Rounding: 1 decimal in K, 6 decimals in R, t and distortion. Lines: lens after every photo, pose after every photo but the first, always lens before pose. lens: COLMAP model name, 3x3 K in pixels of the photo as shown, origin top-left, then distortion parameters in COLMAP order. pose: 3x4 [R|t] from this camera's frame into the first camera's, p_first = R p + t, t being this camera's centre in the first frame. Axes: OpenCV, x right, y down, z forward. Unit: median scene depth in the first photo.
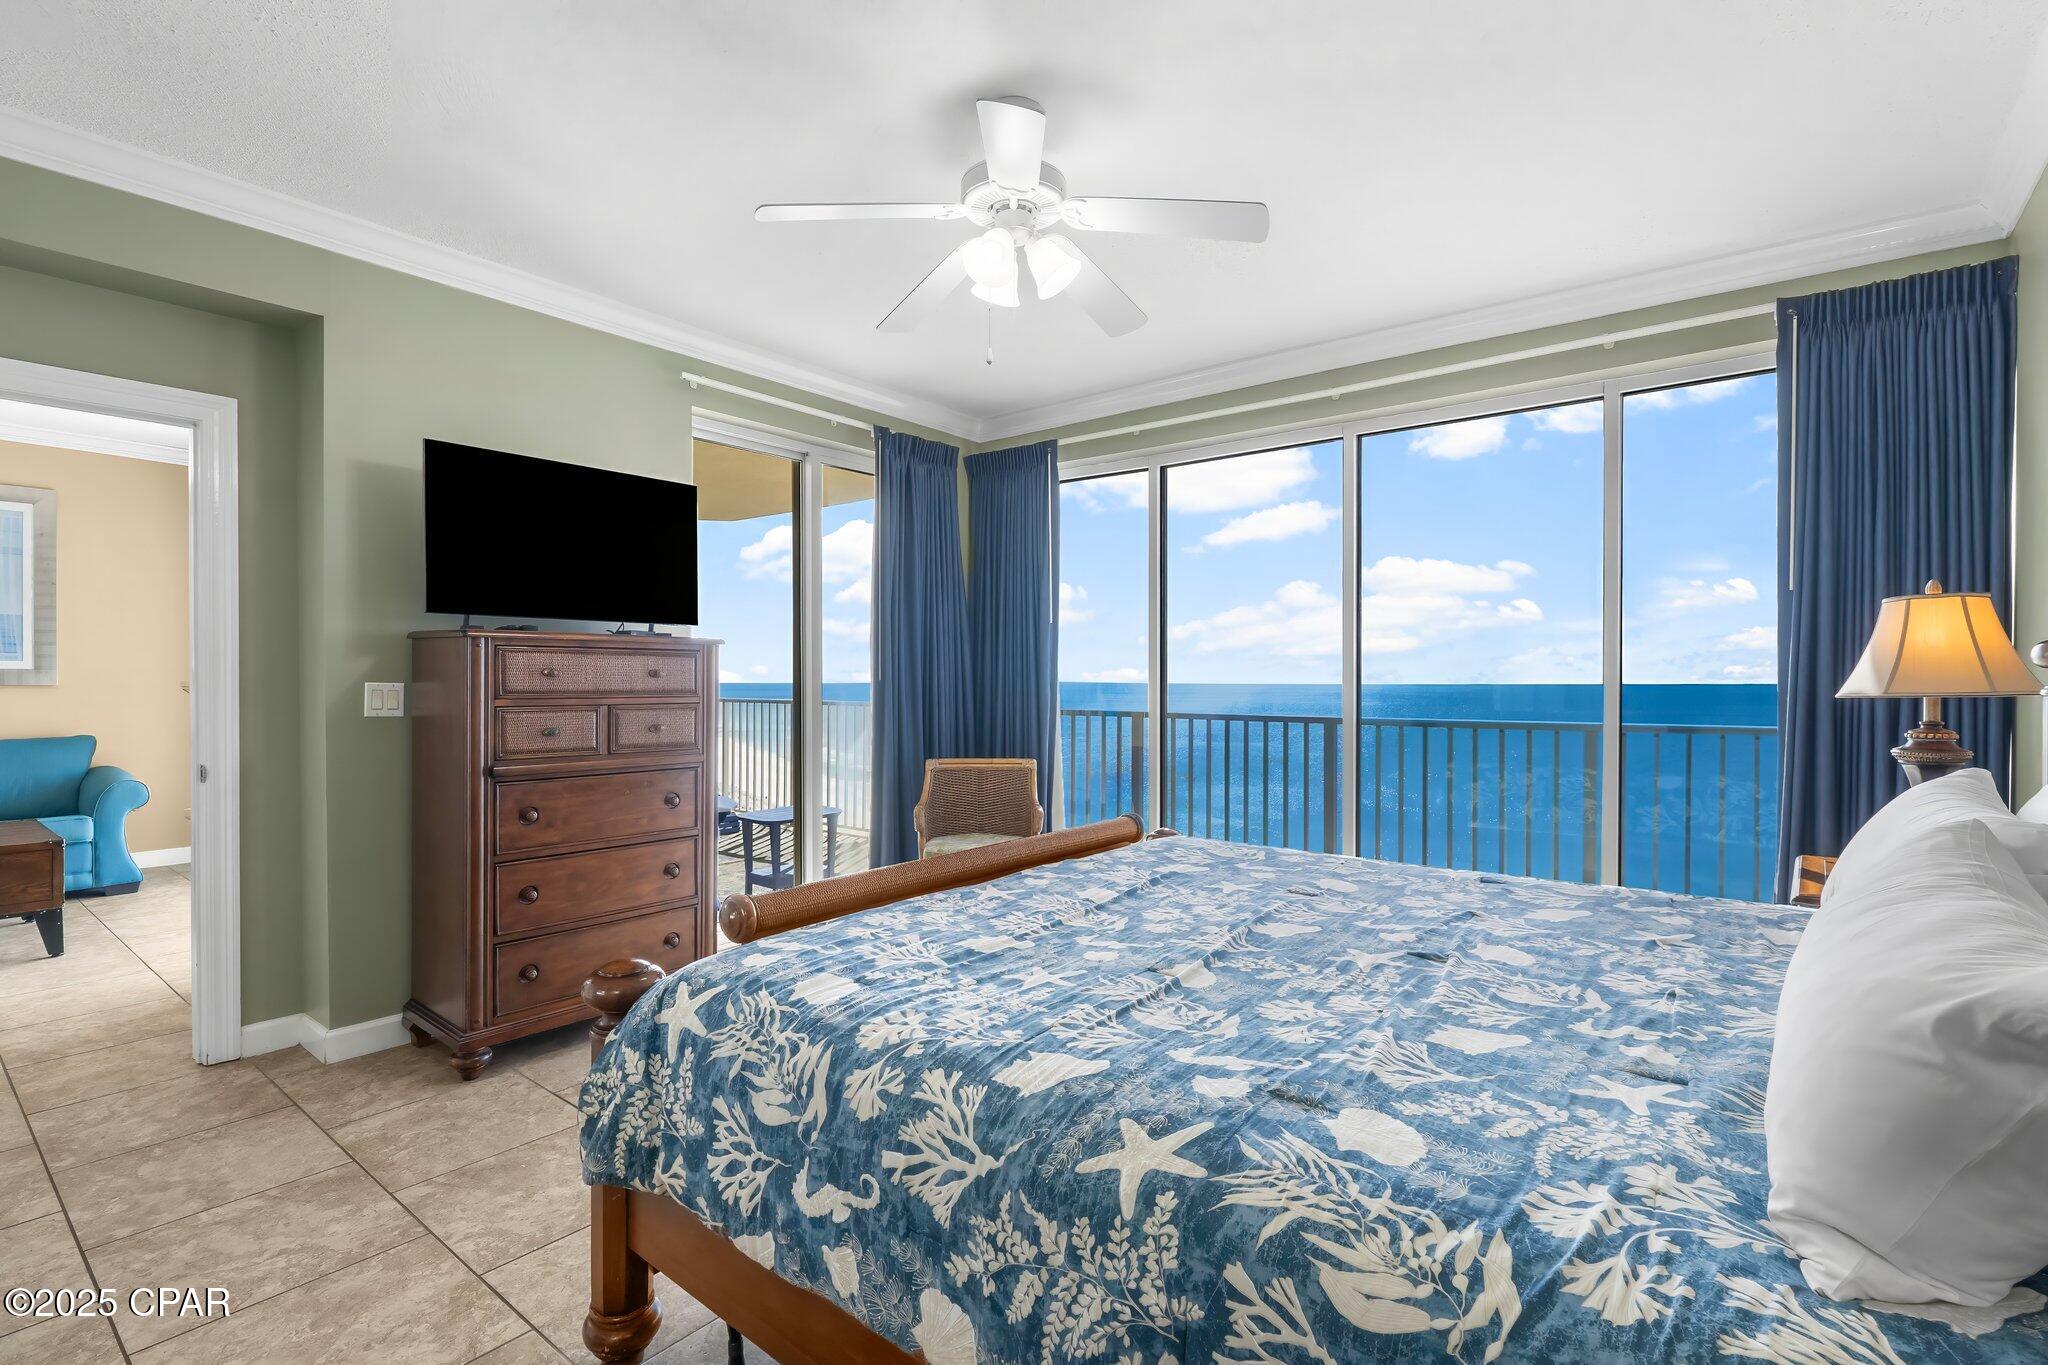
lens RADIAL K [[925.4, 0, 1022.0], [0, 925.4, 682.1], [0, 0, 1]] dist [0.003585, 0.000187]
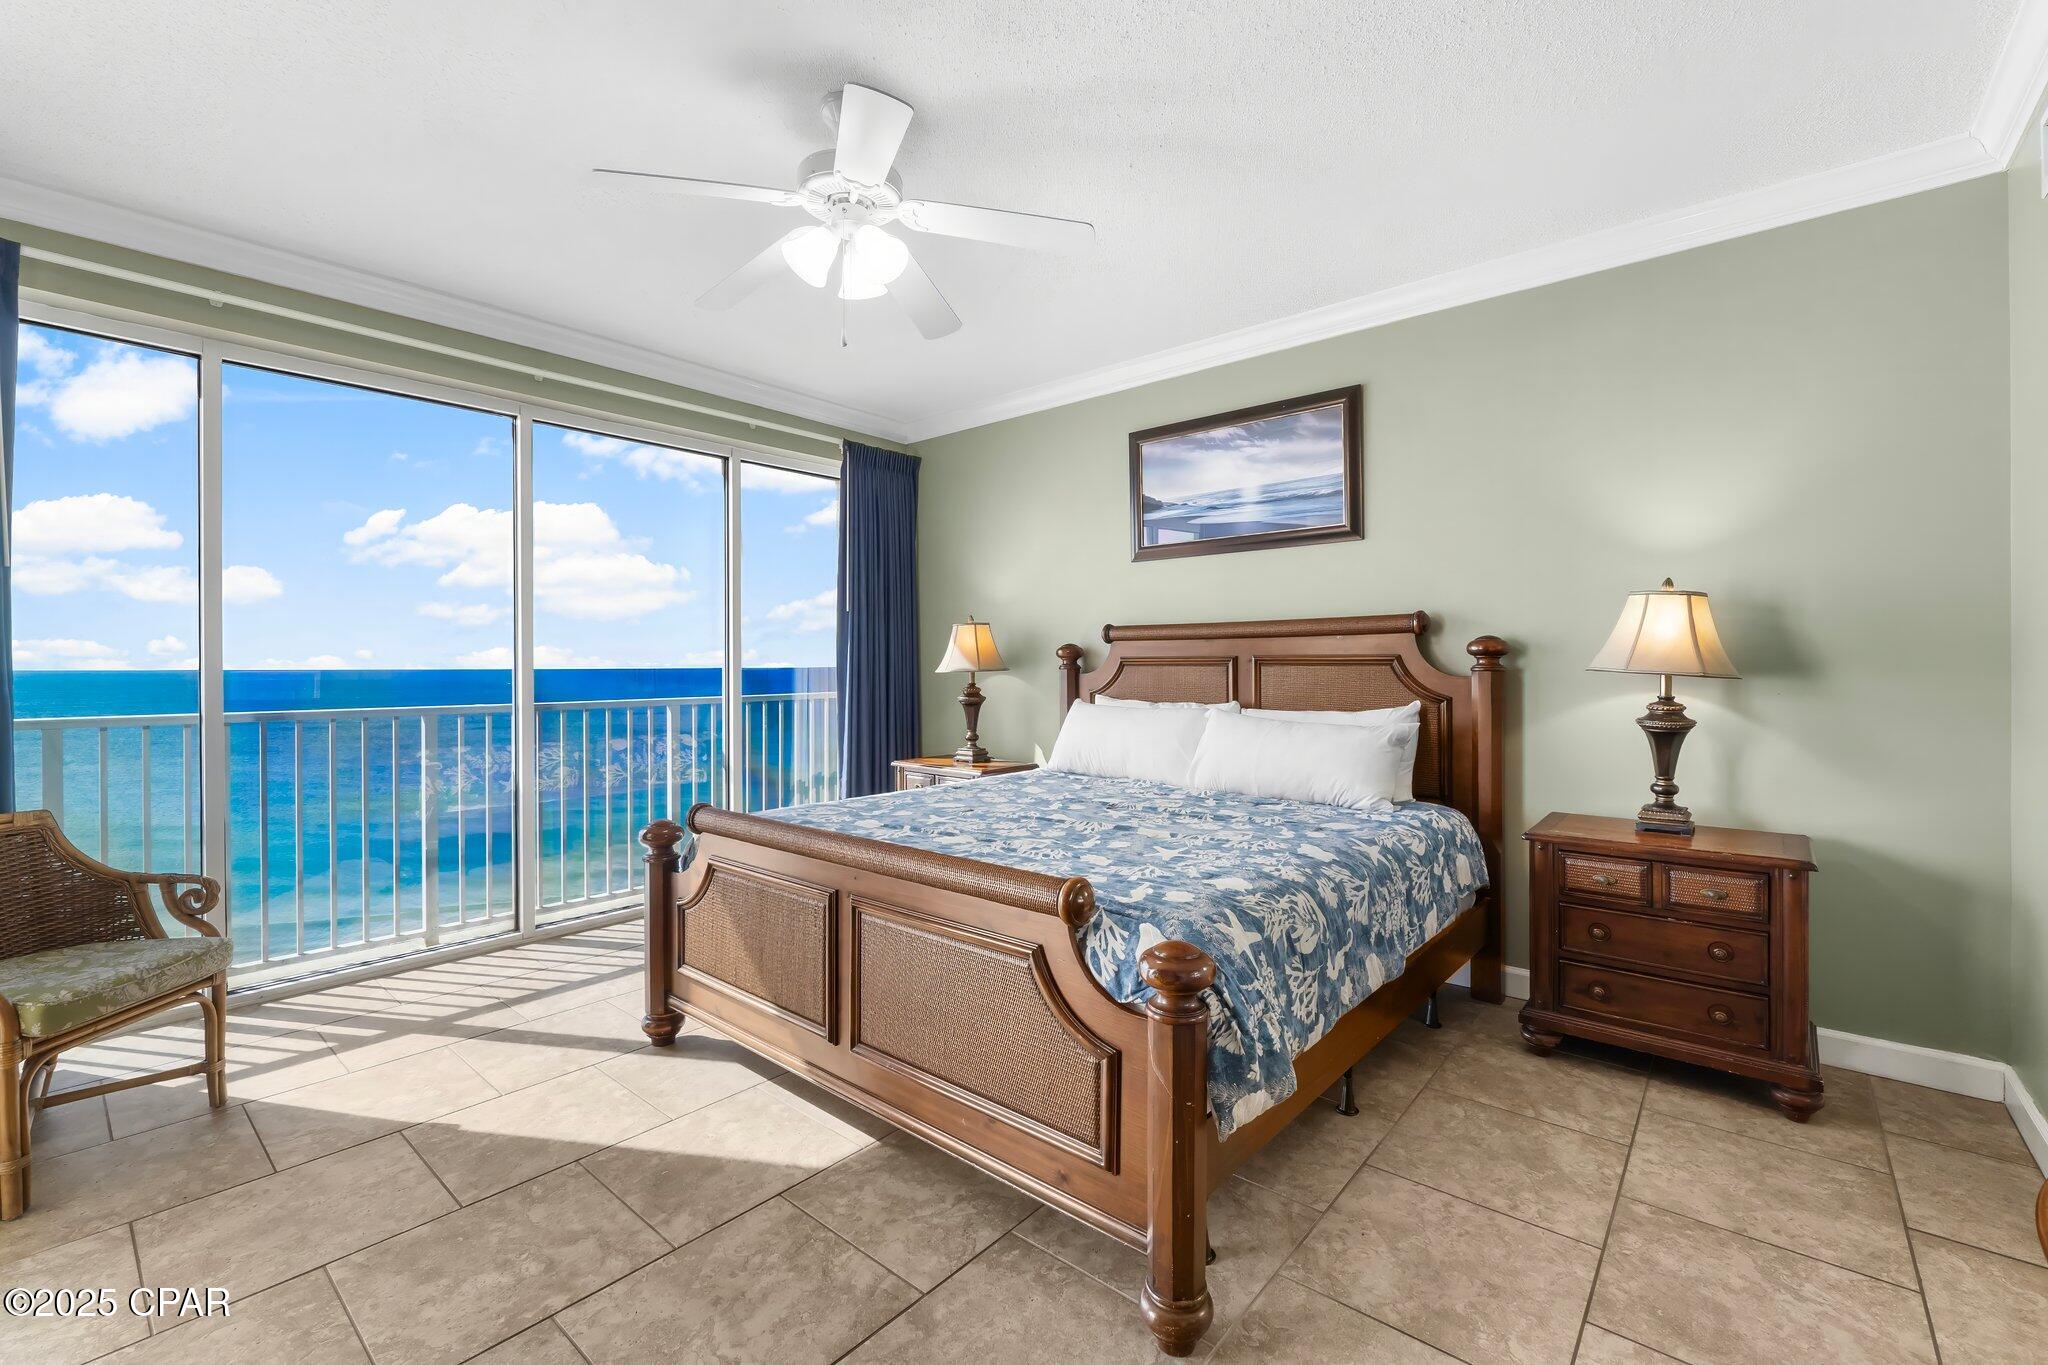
lens RADIAL K [[859.4, 0, 1034.3], [0, 859.4, 668.8], [0, 0, 1]] dist [-0.005775, -0.001101]
pose [[0.043959, -0.010414, 0.998979, -0.644941], [0.006979, 0.999924, 0.010117, -0.006944], [-0.999009, 0.006527, 0.044029, 0.517419]]
